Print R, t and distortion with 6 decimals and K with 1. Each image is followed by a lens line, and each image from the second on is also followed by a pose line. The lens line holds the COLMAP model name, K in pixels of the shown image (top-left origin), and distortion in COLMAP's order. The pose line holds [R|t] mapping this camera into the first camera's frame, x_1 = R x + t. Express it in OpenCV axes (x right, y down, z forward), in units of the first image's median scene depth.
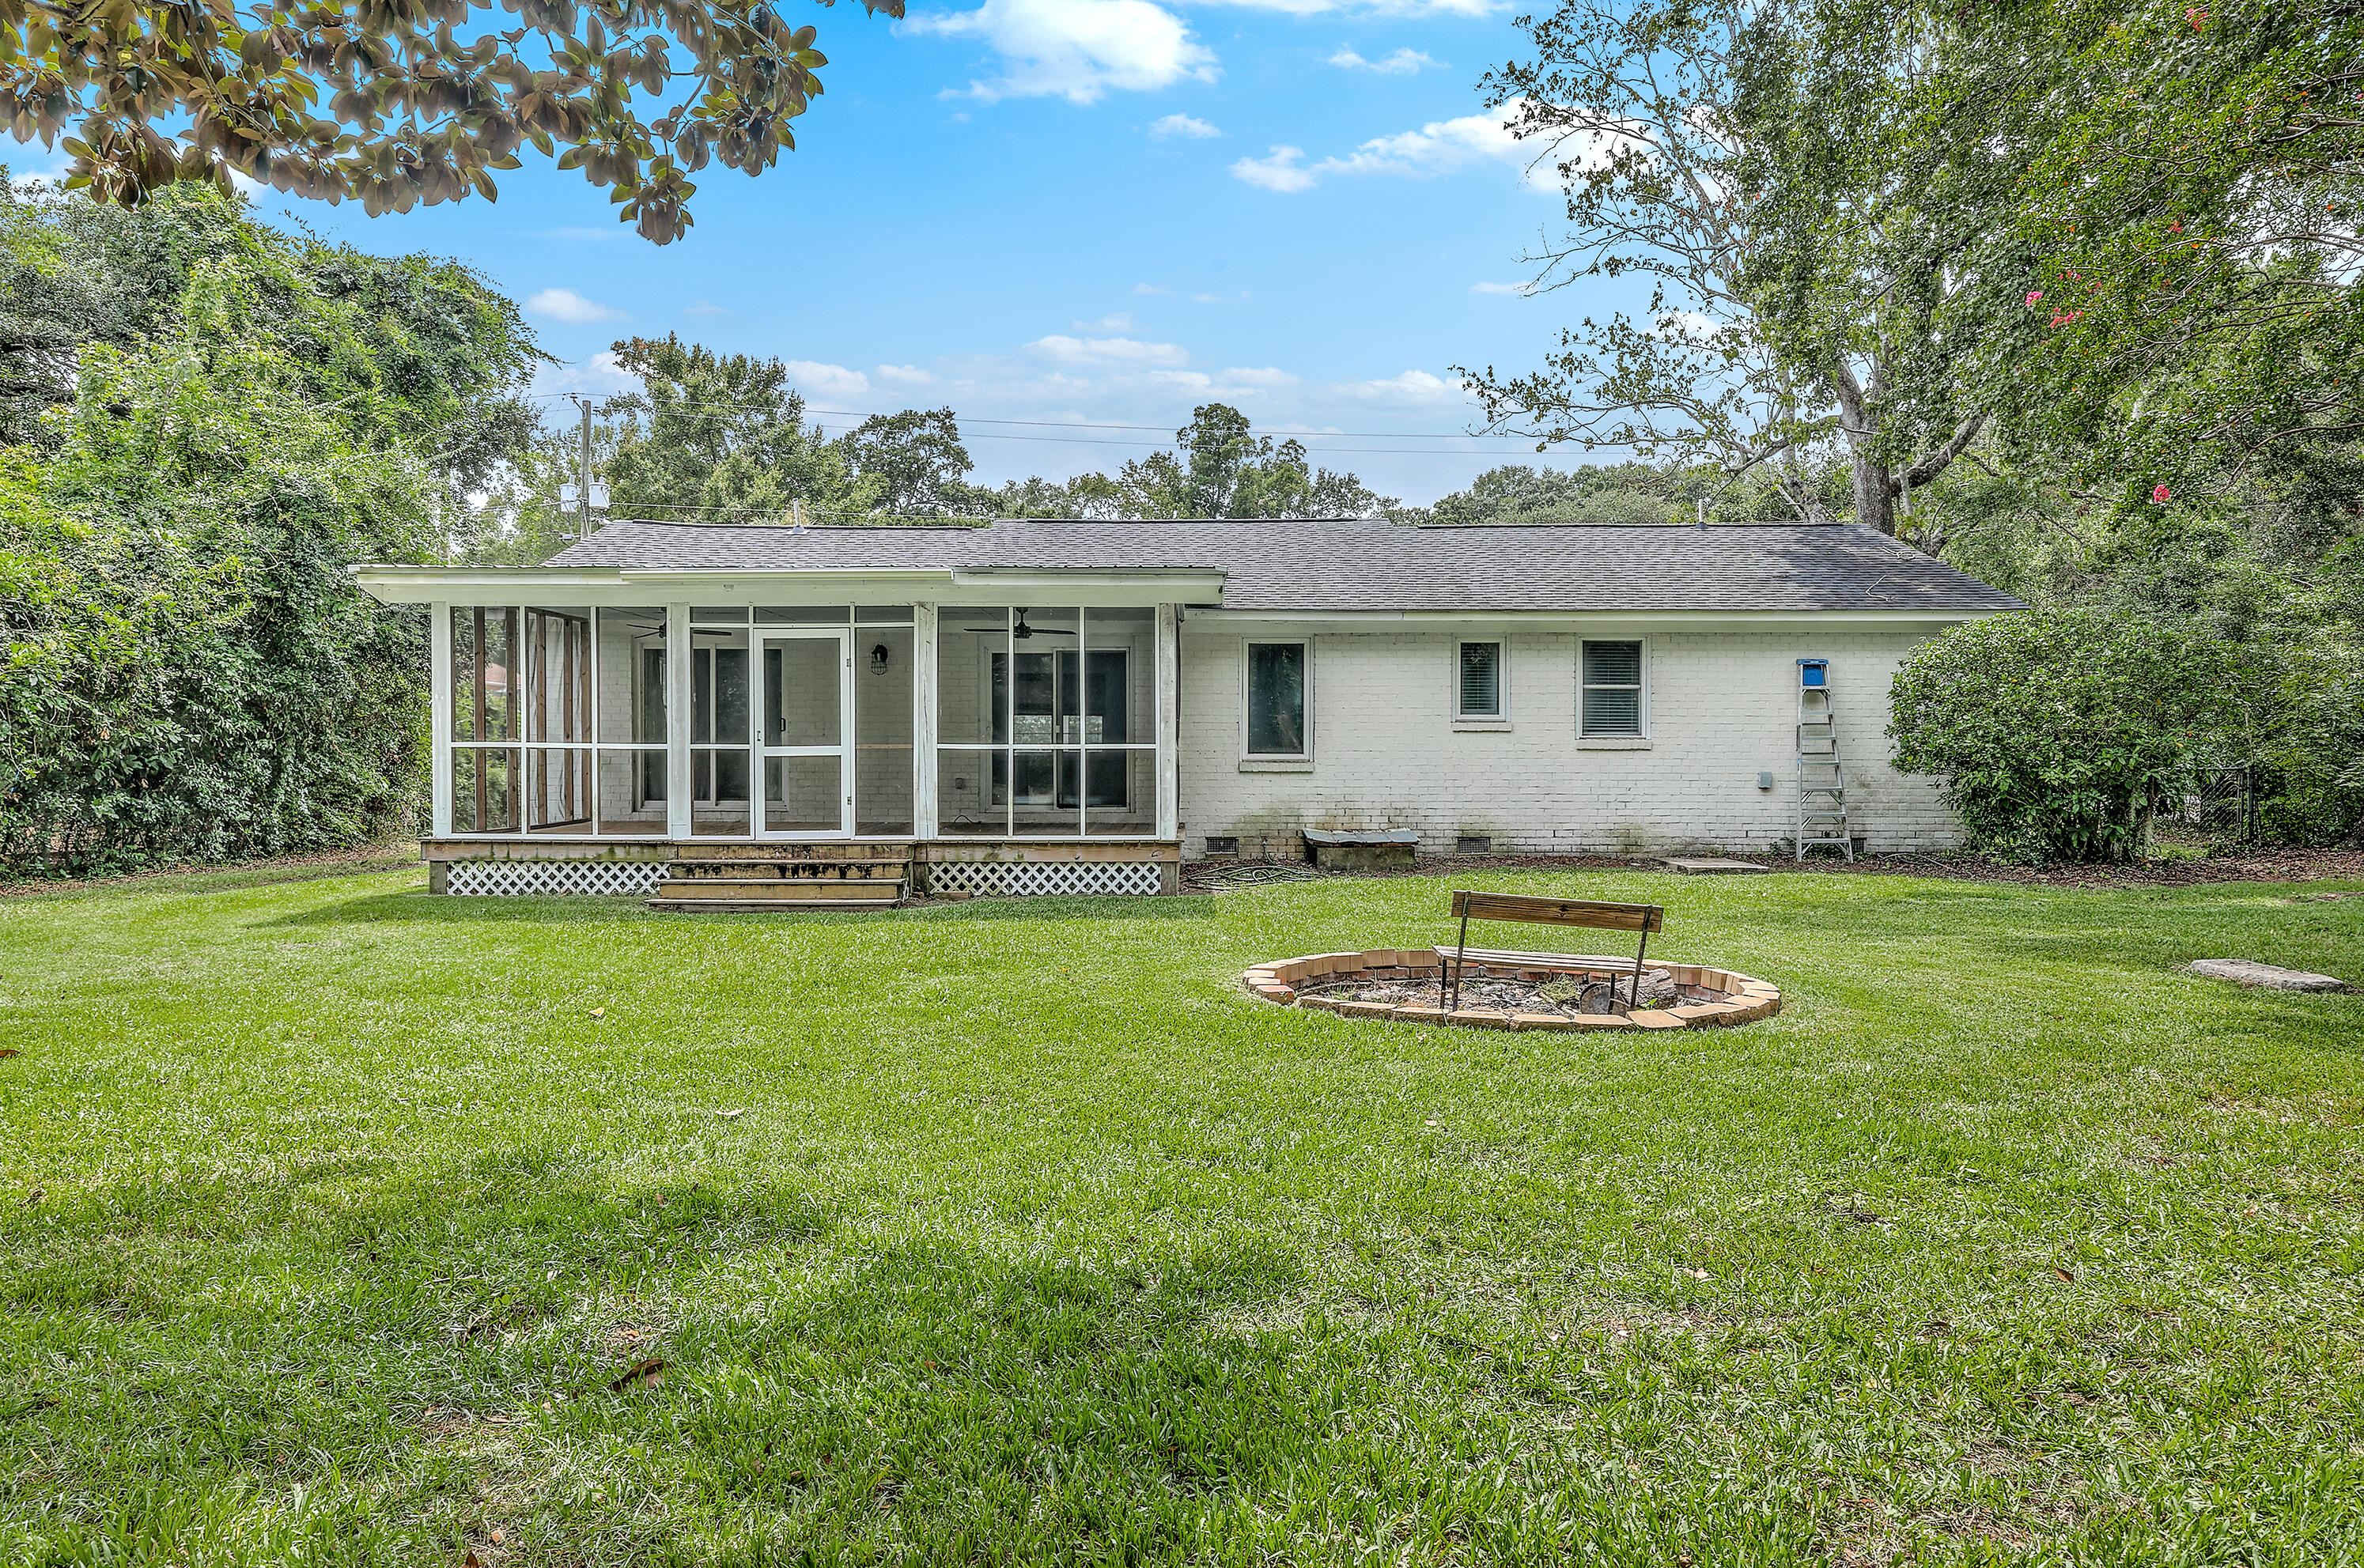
lens RADIAL K [[1524.1, 0, 1183.2], [0, 1524.1, 786.1], [0, 0, 1]] dist [0.001612, -0.007278]
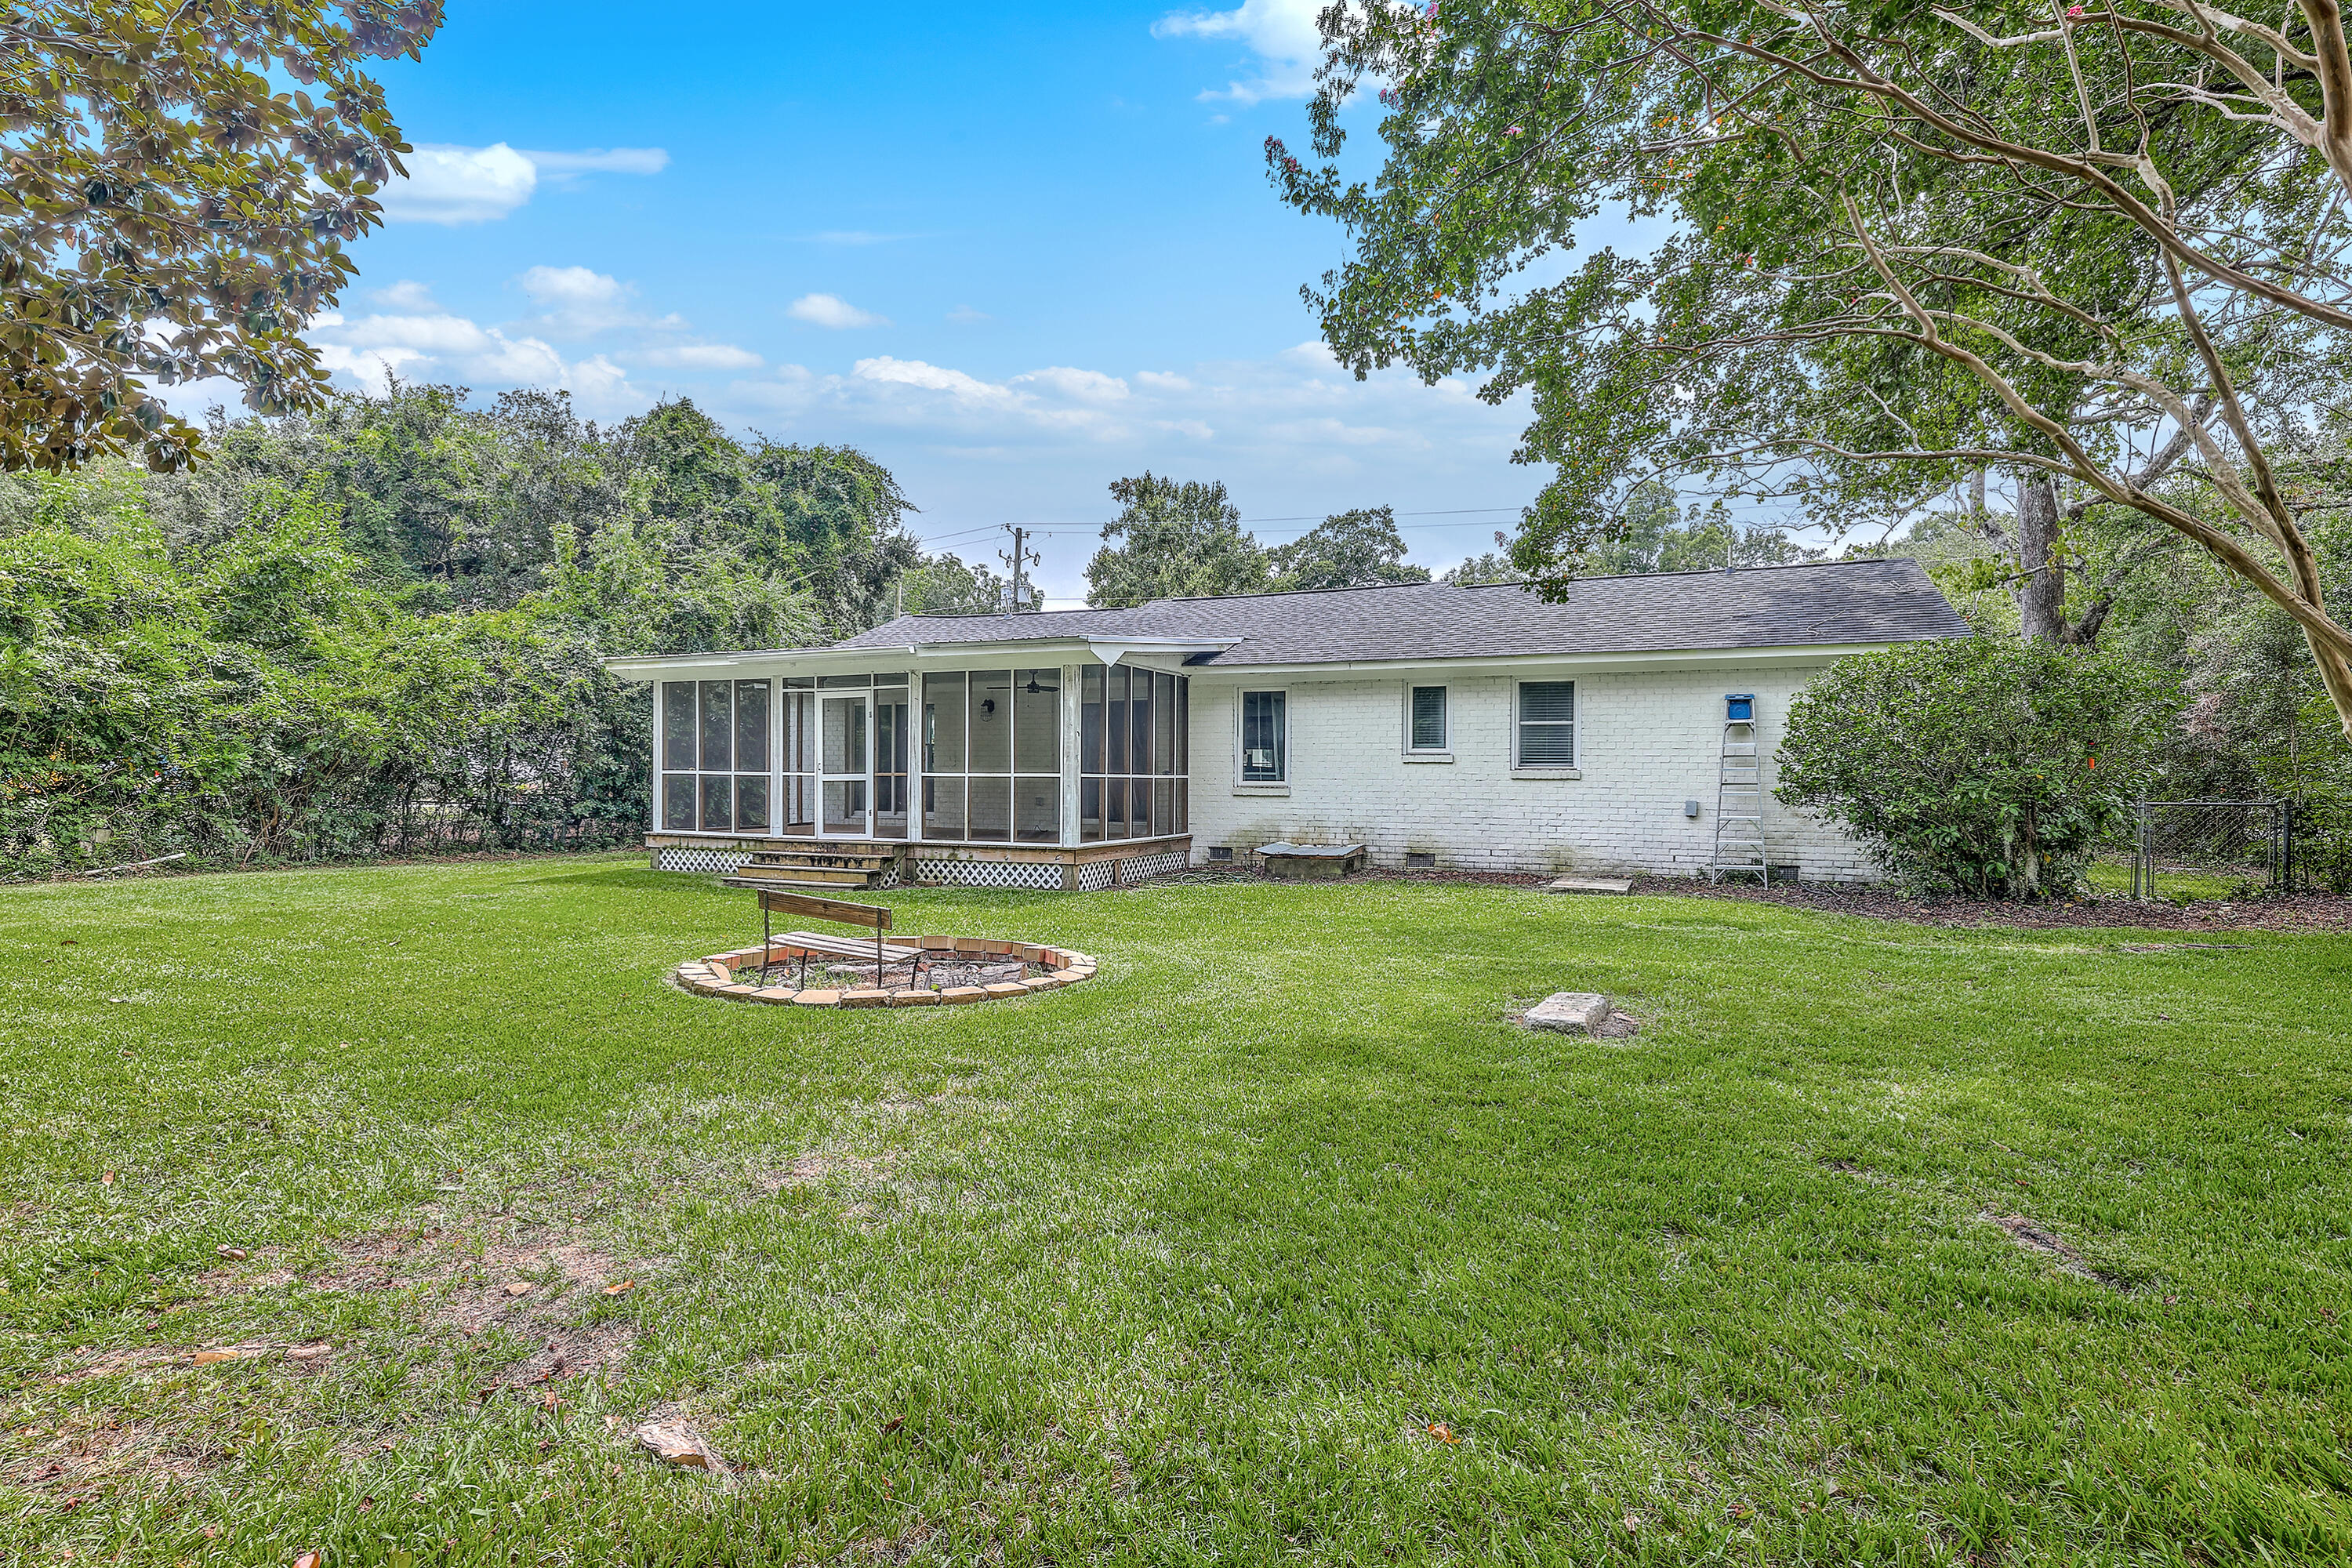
lens RADIAL K [[1198.7, 0, 1176.4], [0, 1198.7, 776.0], [0, 0, 1]] dist [0.004651, 0.000234]
pose [[0.910561, 0.004767, -0.413348, 0.399174], [-0.013821, 0.999726, -0.018917, -0.005837], [0.413144, 0.022938, 0.910377, 0.089201]]
